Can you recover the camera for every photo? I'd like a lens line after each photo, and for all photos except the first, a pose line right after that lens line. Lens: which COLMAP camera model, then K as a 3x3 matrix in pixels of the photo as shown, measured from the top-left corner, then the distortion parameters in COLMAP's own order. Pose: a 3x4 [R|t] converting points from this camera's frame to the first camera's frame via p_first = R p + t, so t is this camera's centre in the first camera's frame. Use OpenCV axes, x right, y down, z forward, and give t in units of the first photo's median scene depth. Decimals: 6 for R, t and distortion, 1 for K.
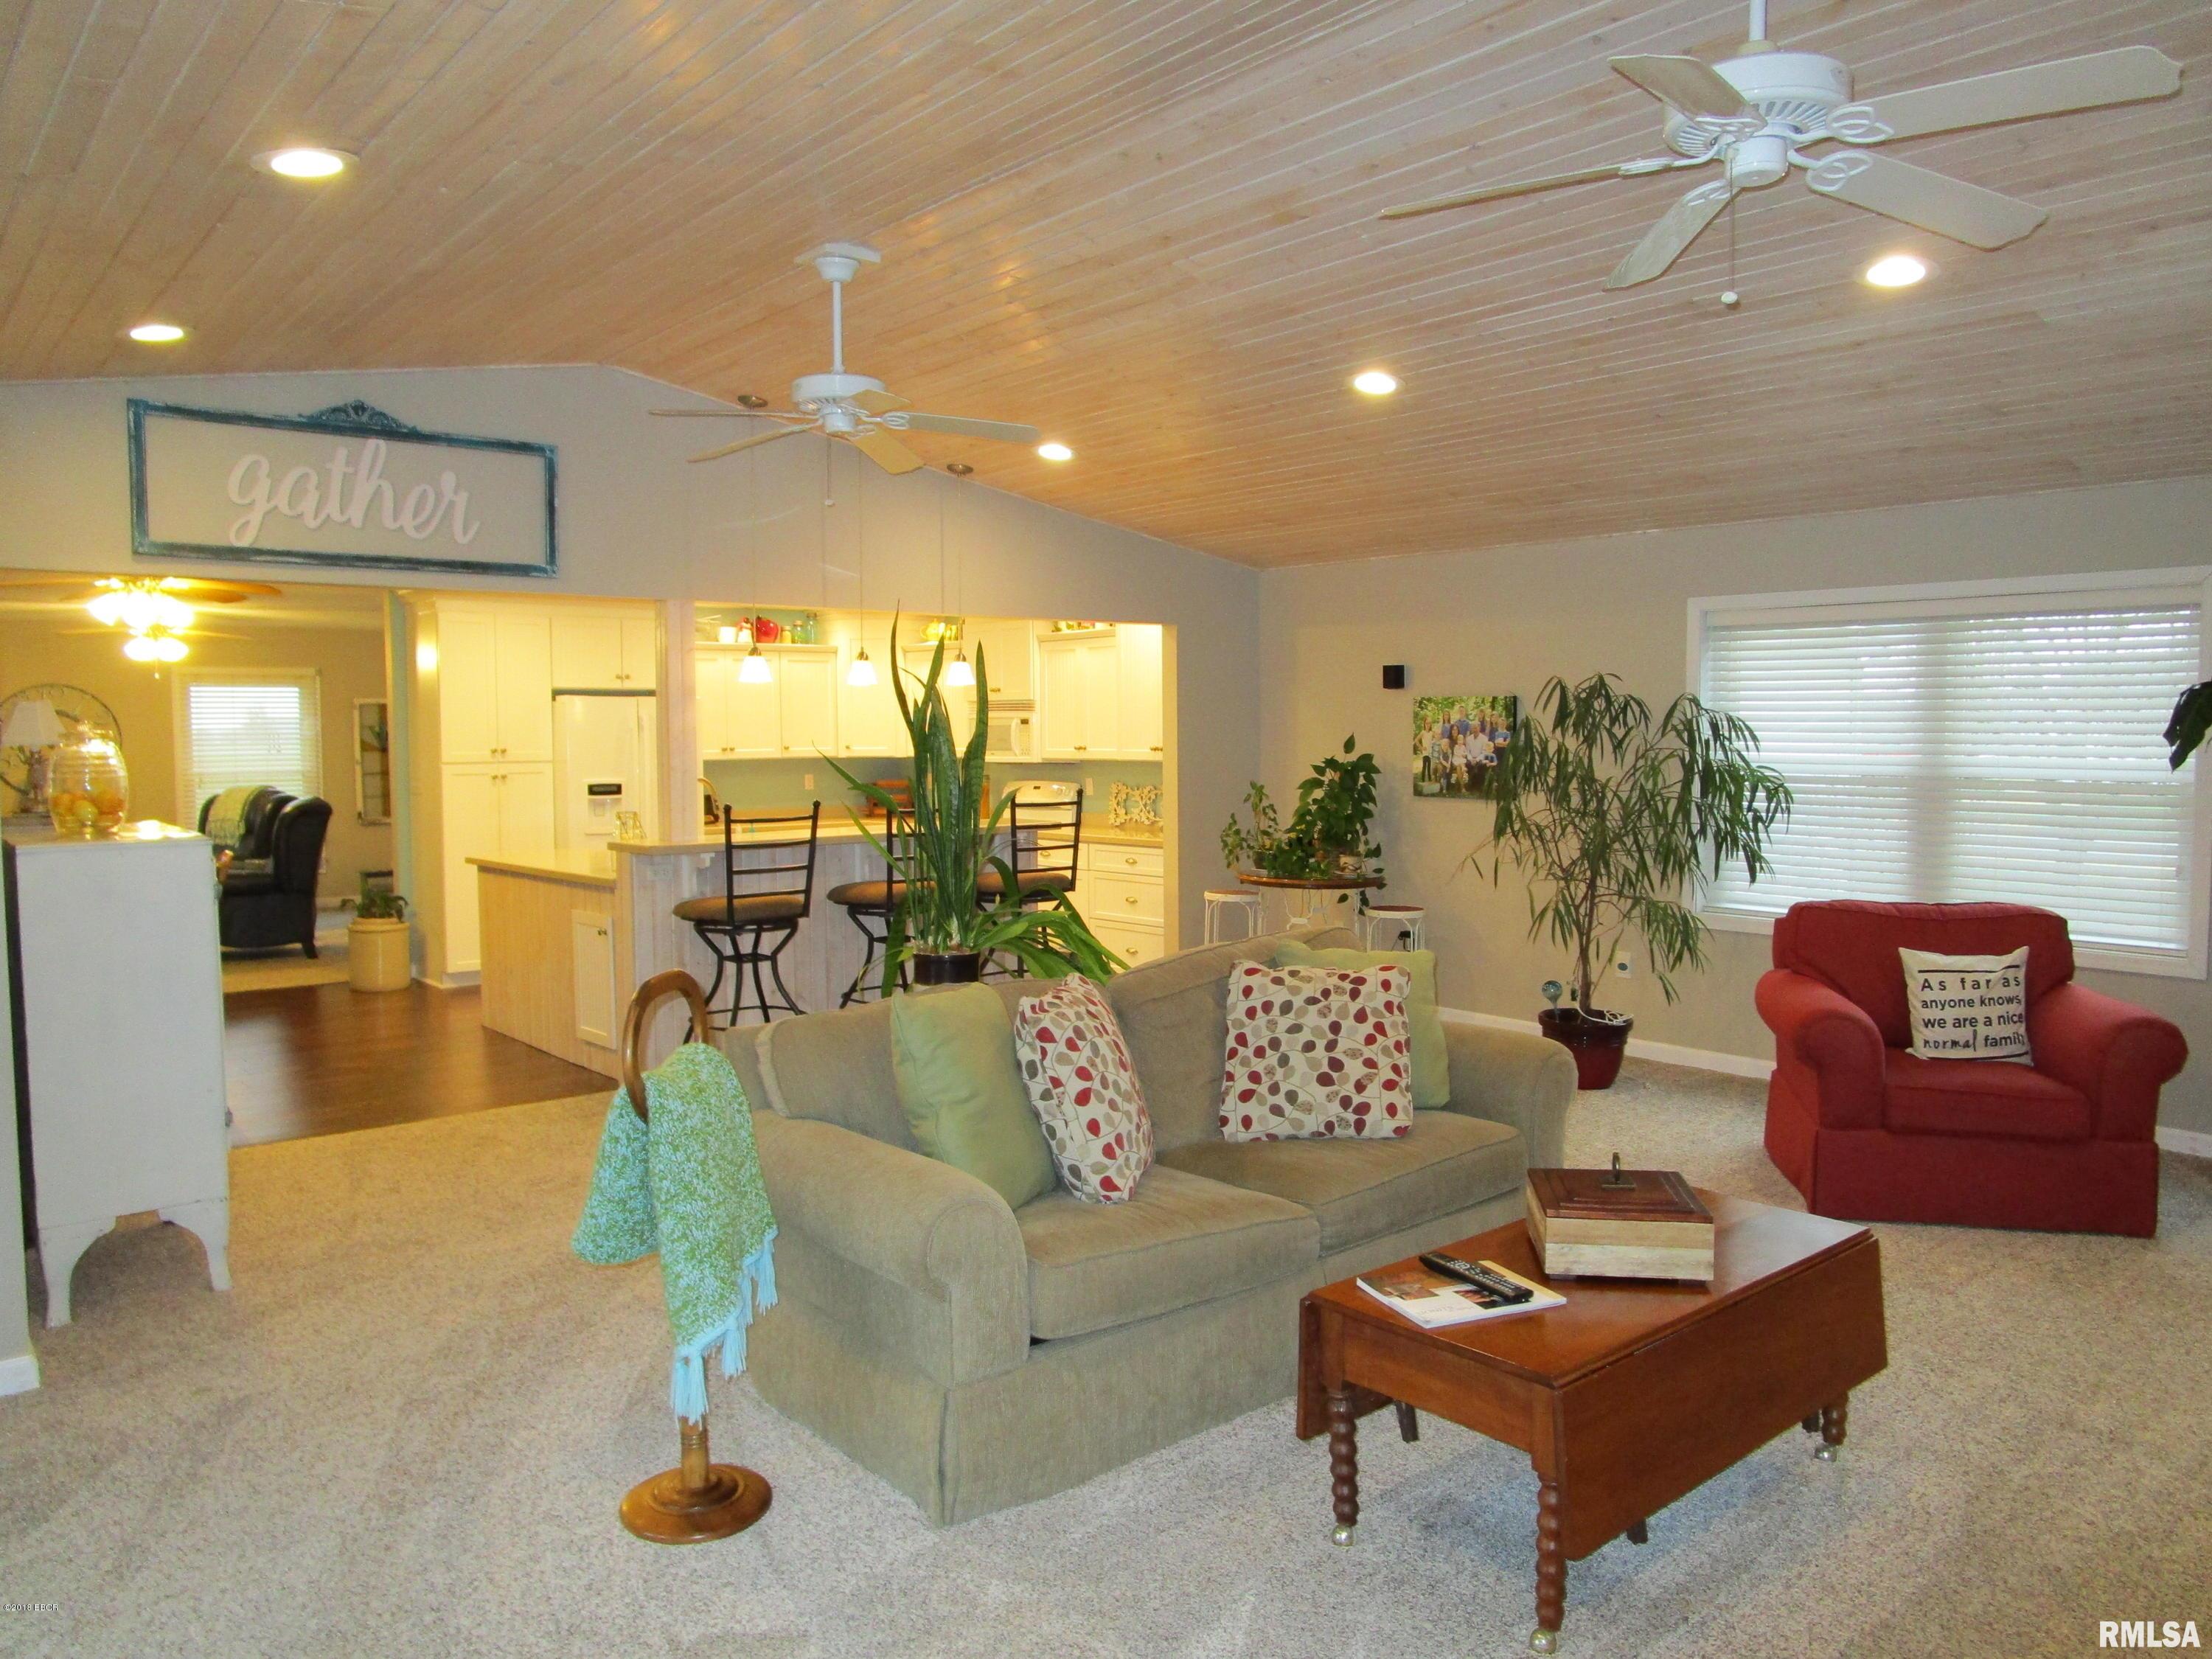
lens RADIAL K [[1575.6, 0, 1108.9], [0, 1575.6, 818.9], [0, 0, 1]] dist [-0.033000, 0.011247]
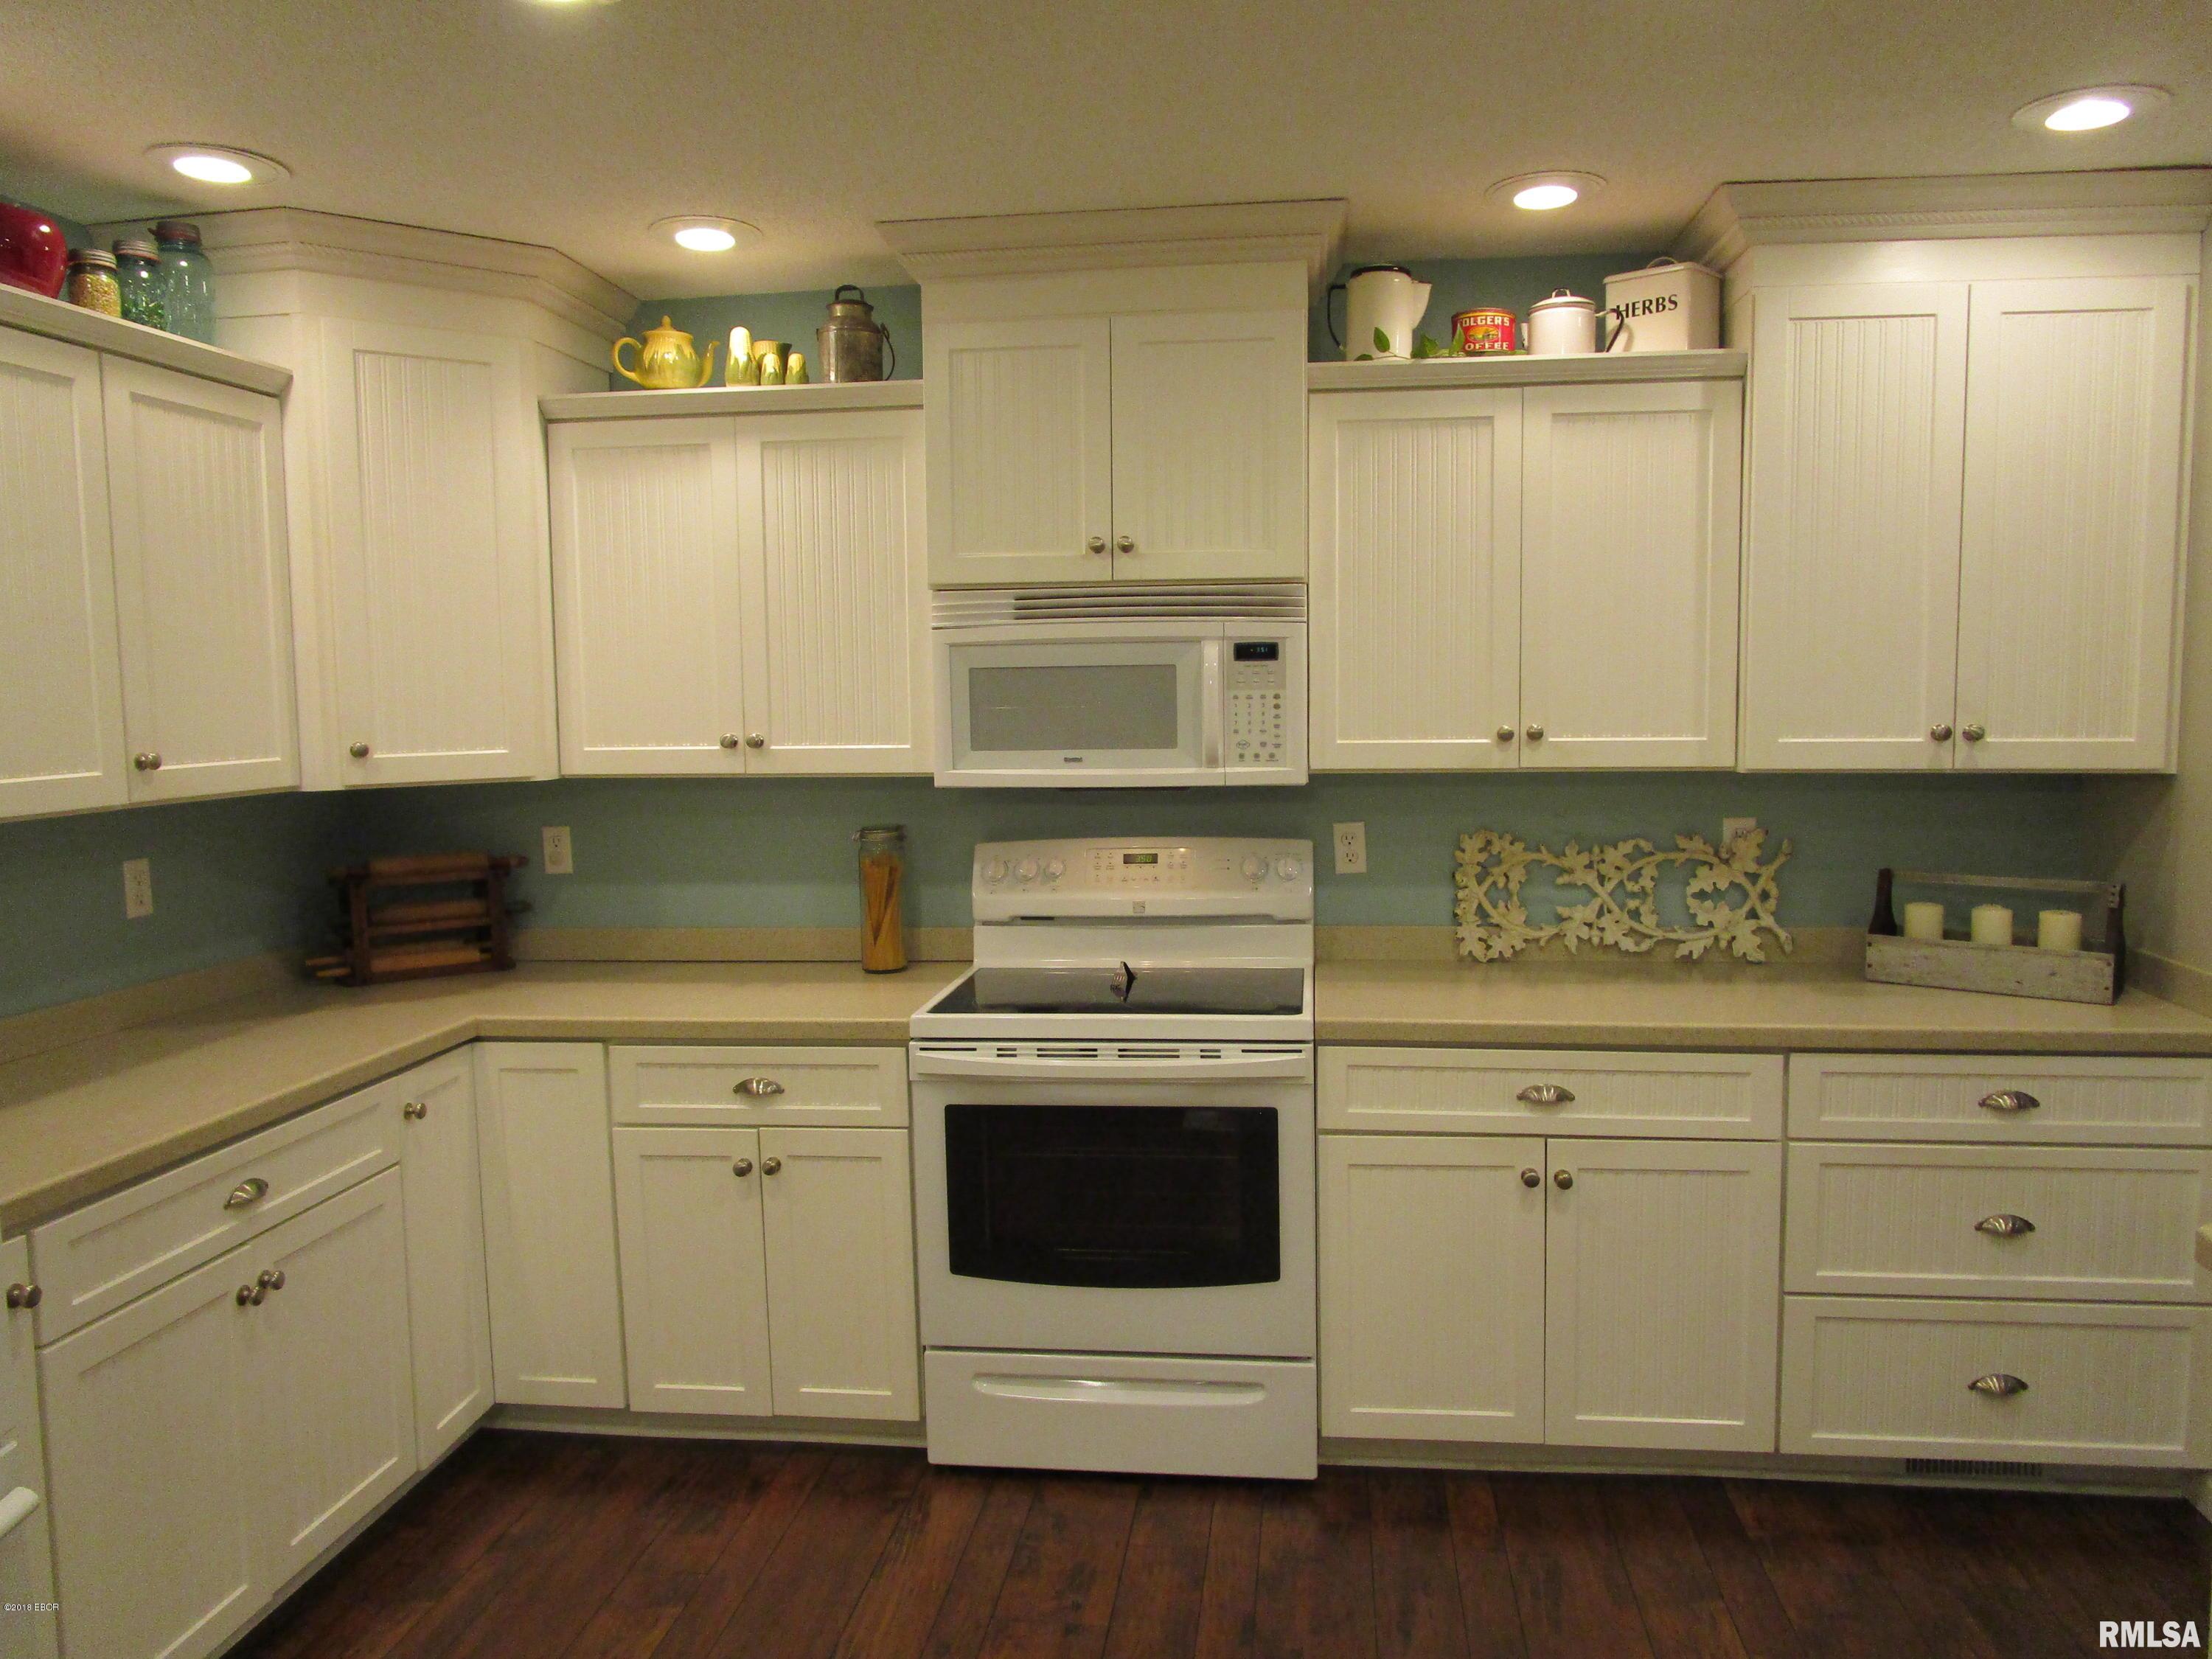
lens RADIAL K [[1575.6, 0, 1110.8], [0, 1575.6, 826.1], [0, 0, 1]] dist [-0.033000, 0.011247]
pose [[0.737228, -0.061772, 0.672814, -0.285420], [0.045849, 0.998090, 0.041397, -0.043142], [-0.674086, 0.000329, 0.738652, 0.809033]]
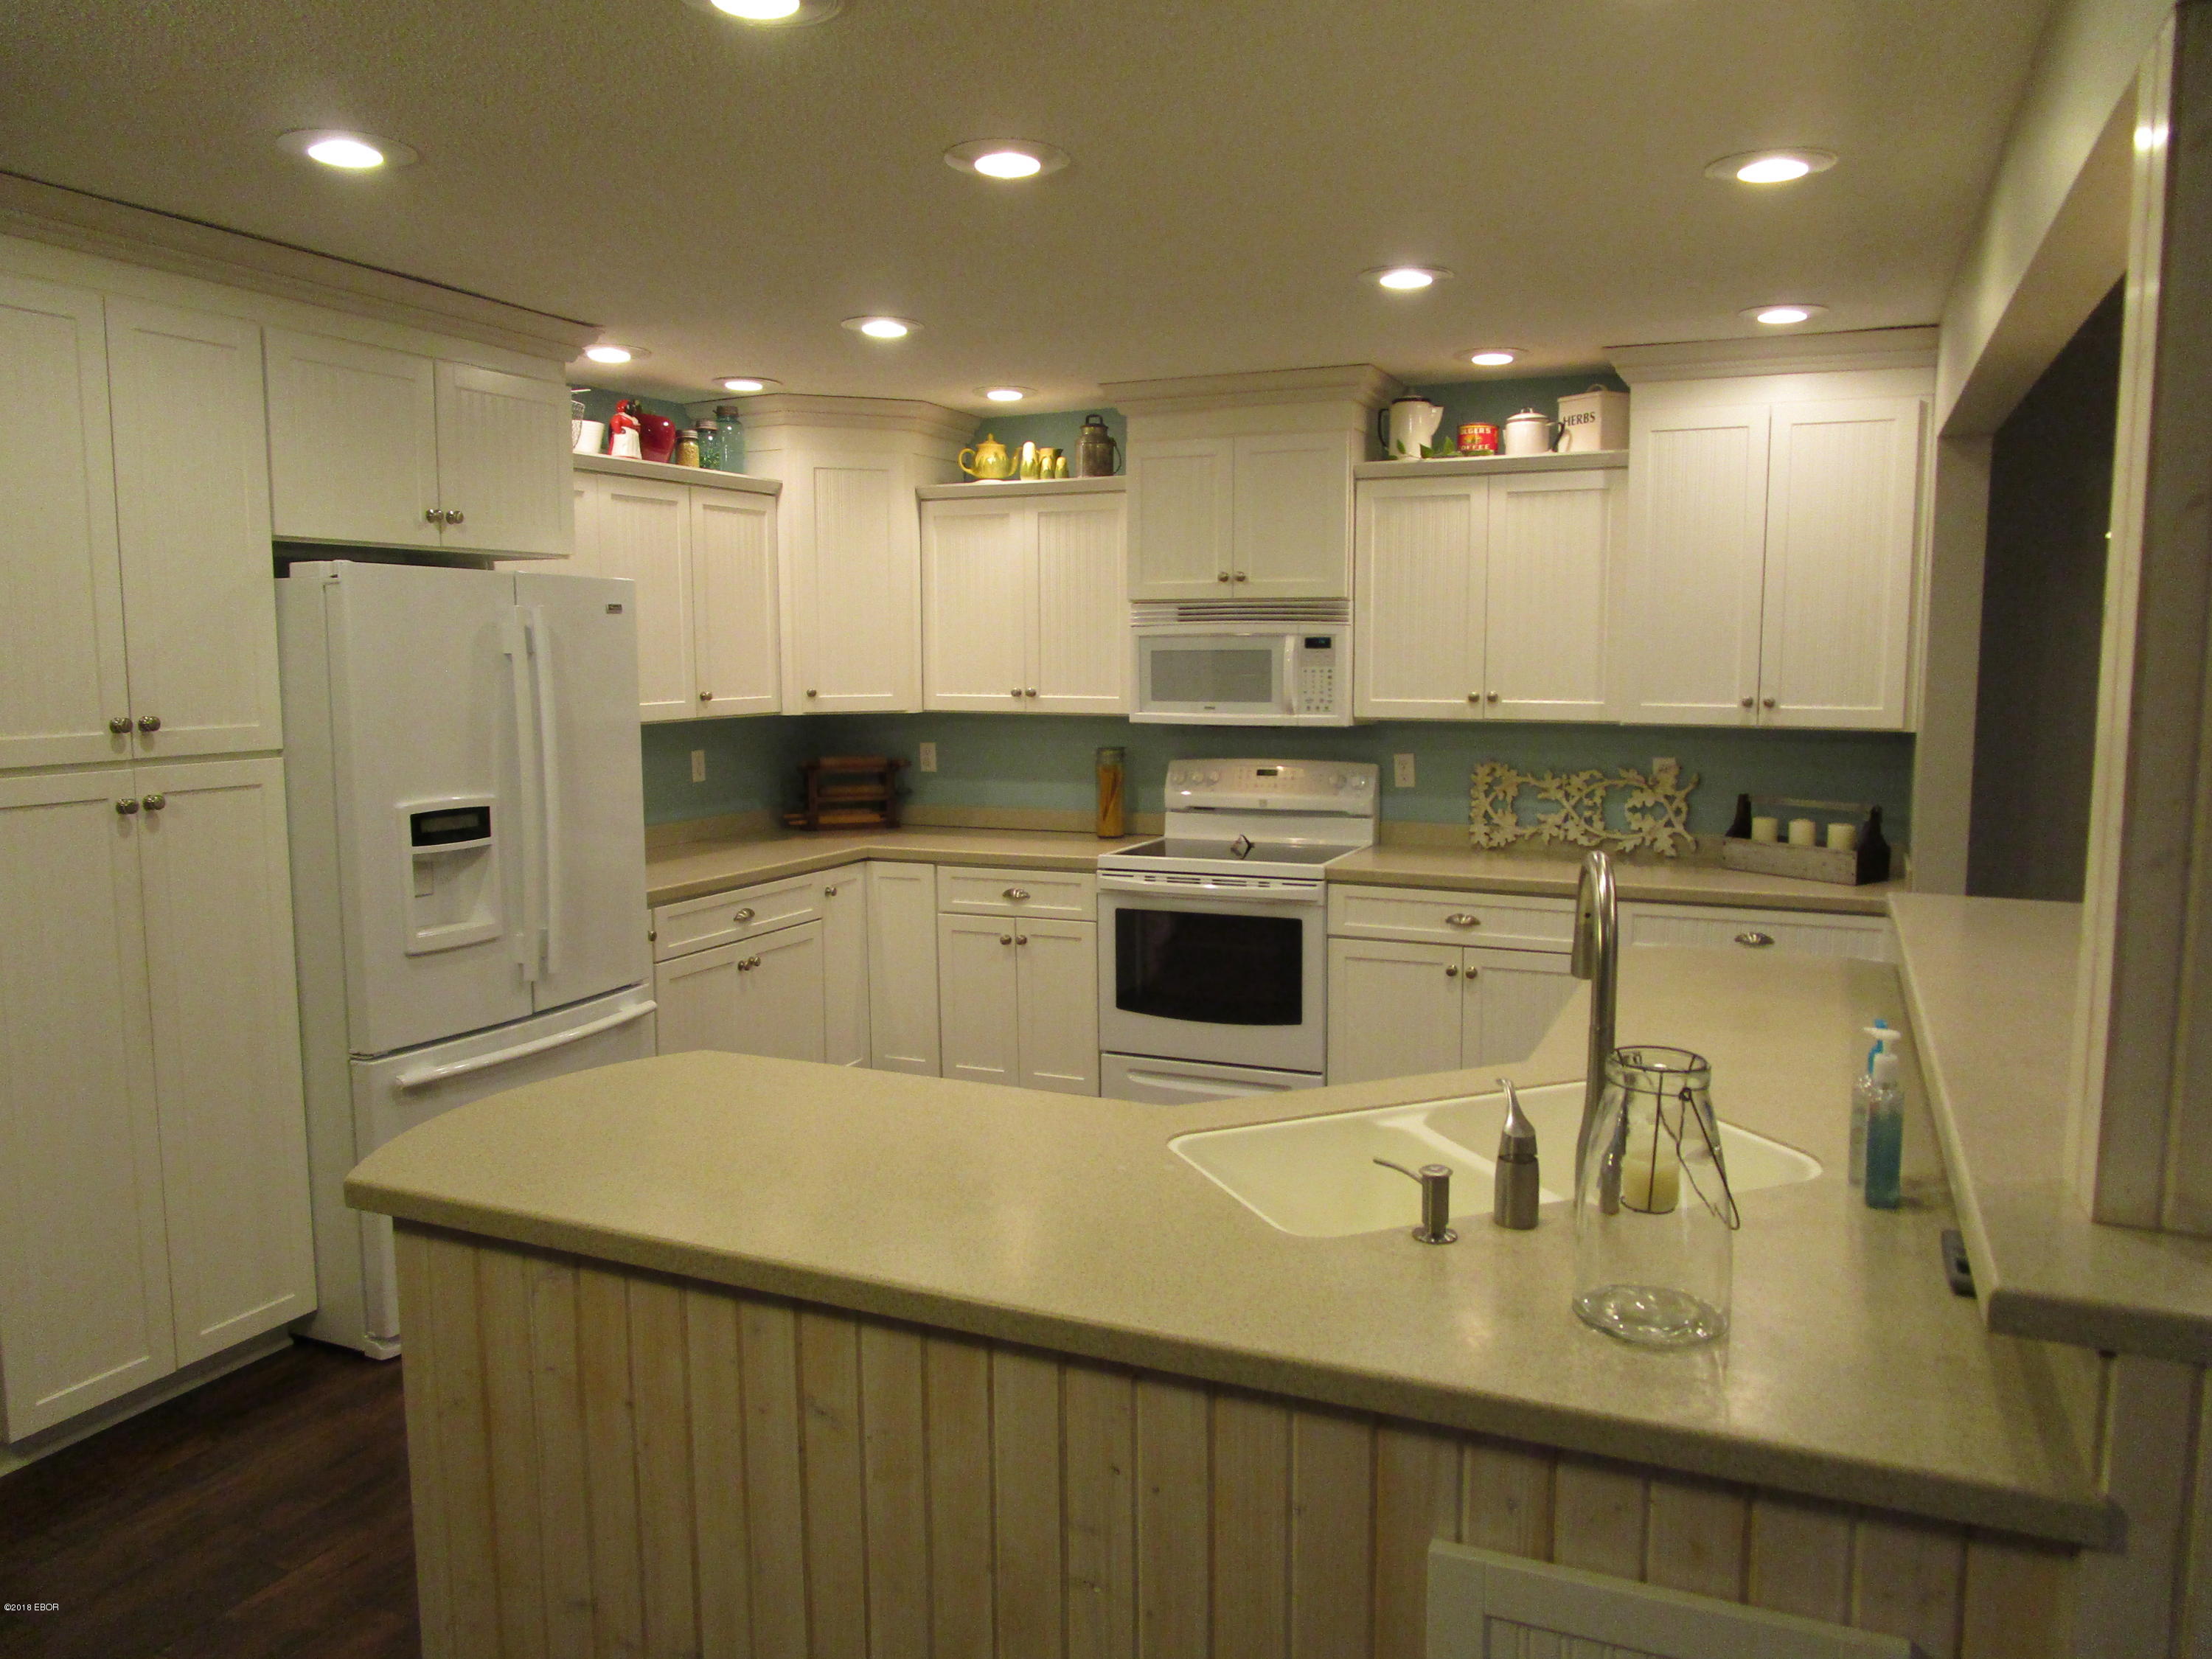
lens RADIAL K [[1575.6, 0, 1107.5], [0, 1575.6, 827.6], [0, 0, 1]] dist [-0.033000, 0.011247]
pose [[0.903537, -0.044096, 0.426235, -0.329254], [0.020315, 0.997981, 0.060183, -0.036182], [-0.428028, -0.045719, 0.902608, 0.594480]]
